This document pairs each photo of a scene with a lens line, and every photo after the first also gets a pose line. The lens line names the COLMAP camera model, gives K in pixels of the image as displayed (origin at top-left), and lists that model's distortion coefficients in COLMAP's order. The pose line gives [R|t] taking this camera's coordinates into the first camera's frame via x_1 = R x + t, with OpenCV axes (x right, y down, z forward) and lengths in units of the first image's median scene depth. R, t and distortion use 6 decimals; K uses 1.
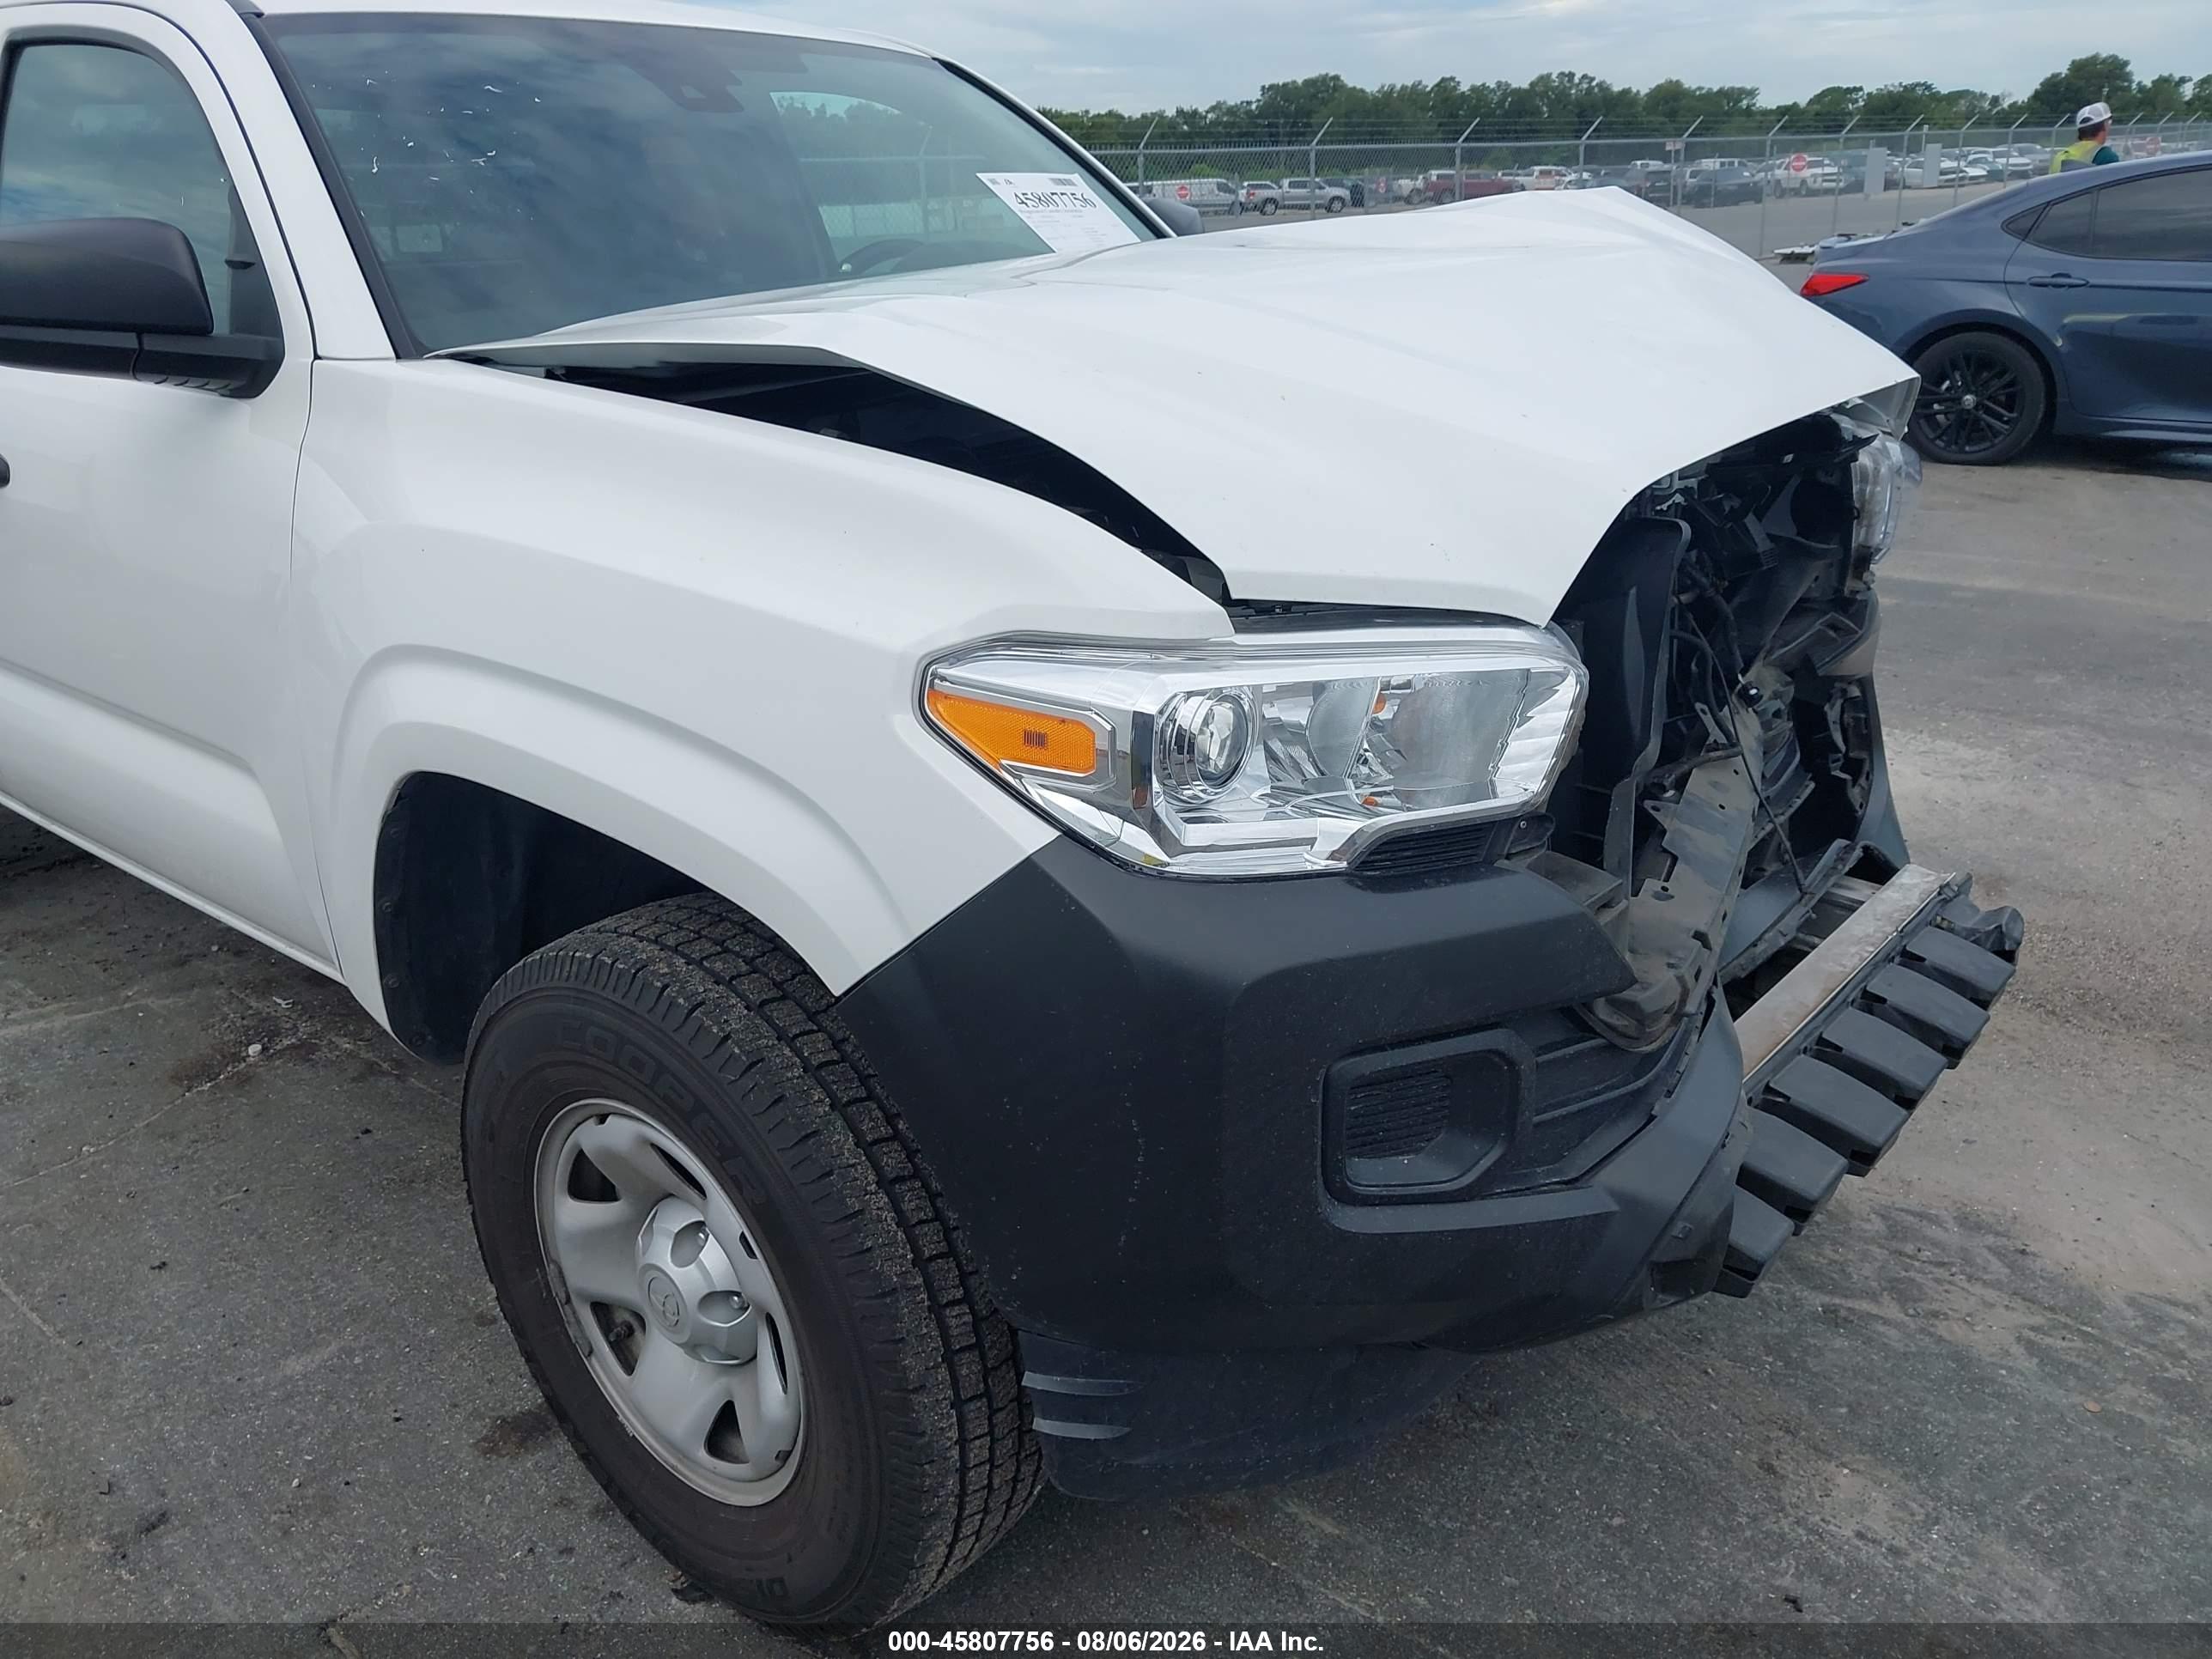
lens RADIAL K [[1774.9, 0, 1174.0], [0, 1774.9, 812.8], [0, 0, 1]] dist [0.014197, -0.008637]
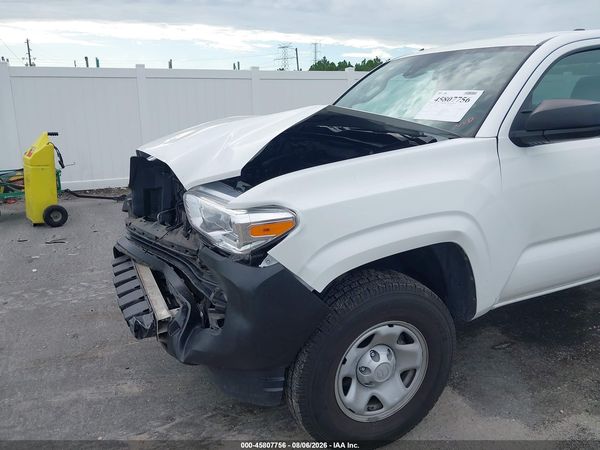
lens RADIAL K [[451.7, 0, 275.9], [0, 451.7, 226.2], [0, 0, 1]] dist [0.045017, -0.000917]
pose [[-0.467920, 0.259035, -0.844957, 1.081660], [-0.273059, 0.866927, 0.416985, -0.566797], [0.840529, 0.425839, -0.334921, 1.506169]]
